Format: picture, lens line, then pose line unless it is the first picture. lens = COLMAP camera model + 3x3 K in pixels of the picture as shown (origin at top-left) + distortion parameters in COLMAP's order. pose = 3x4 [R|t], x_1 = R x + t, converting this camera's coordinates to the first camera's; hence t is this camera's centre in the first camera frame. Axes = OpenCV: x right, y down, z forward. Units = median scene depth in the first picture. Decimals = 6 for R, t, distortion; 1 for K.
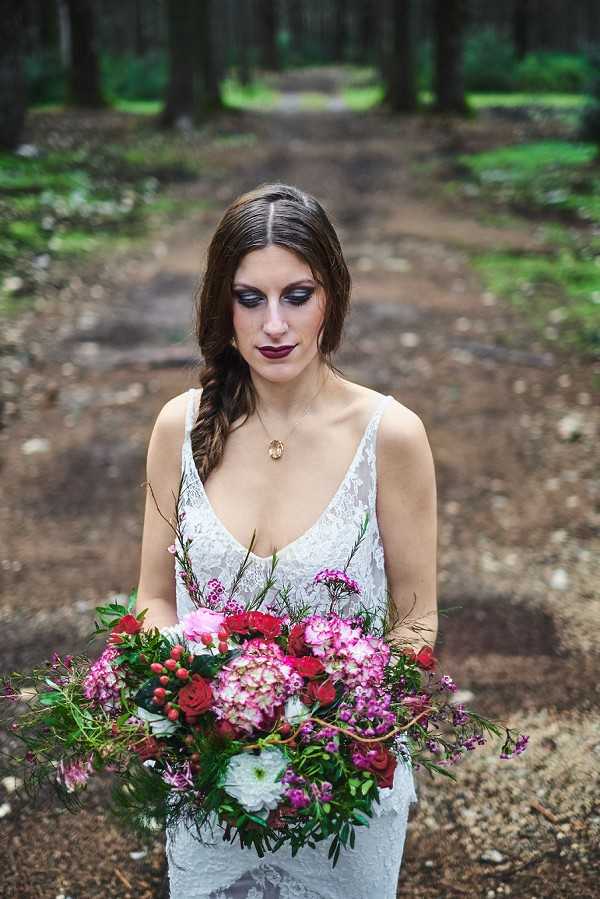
lens RADIAL K [[1444.5, 0, 300.0], [0, 1444.5, 449.5], [0, 0, 1]] dist [-0.014516, -0.079078]
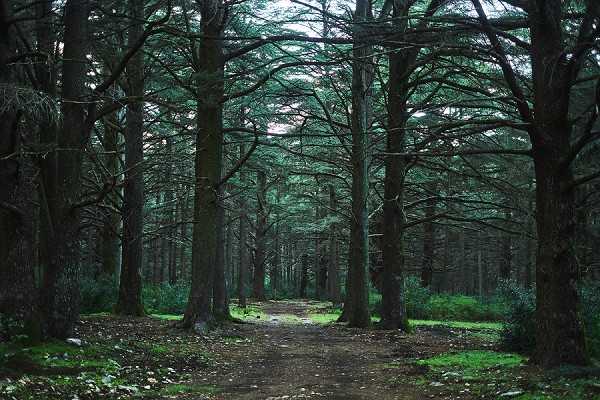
lens RADIAL K [[964.1, 0, 300.0], [0, 964.1, 200.0], [0, 0, 1]] dist [-0.014516, -0.079078]
pose [[0.998820, 0.043506, 0.021562, -0.018514], [-0.032925, 0.933228, -0.357774, -0.031595], [-0.035688, 0.356642, 0.933559, 0.192316]]
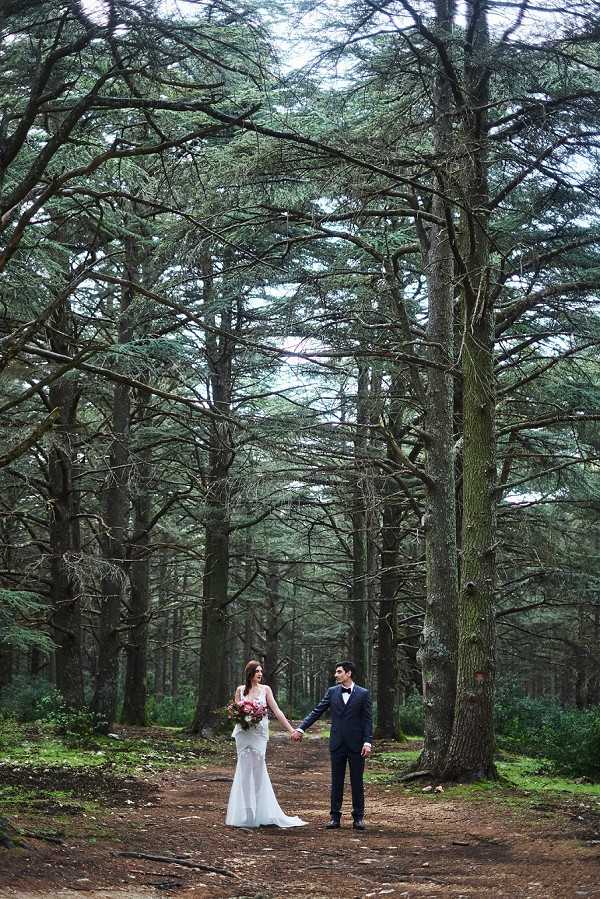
lens RADIAL K [[1444.5, 0, 300.0], [0, 1444.5, 449.5], [0, 0, 1]] dist [-0.014516, -0.079078]
pose [[0.998716, 0.049749, -0.009542, 0.025194], [-0.048931, 0.898716, -0.435794, 0.246068], [-0.013104, 0.435701, 0.899996, -0.742017]]
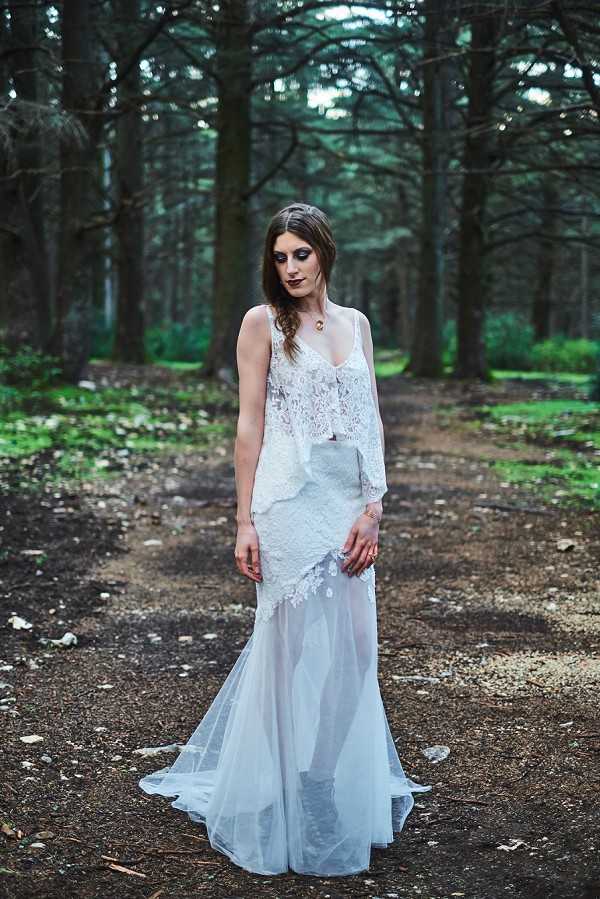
lens RADIAL K [[1486.5, 0, 300.0], [0, 1486.5, 449.5], [0, 0, 1]] dist [-0.032595, -0.027800]
pose [[0.998963, 0.044189, -0.010951, -0.015363], [-0.045473, 0.980108, -0.193187, 0.063812], [0.002196, 0.193485, 0.981101, -0.122764]]
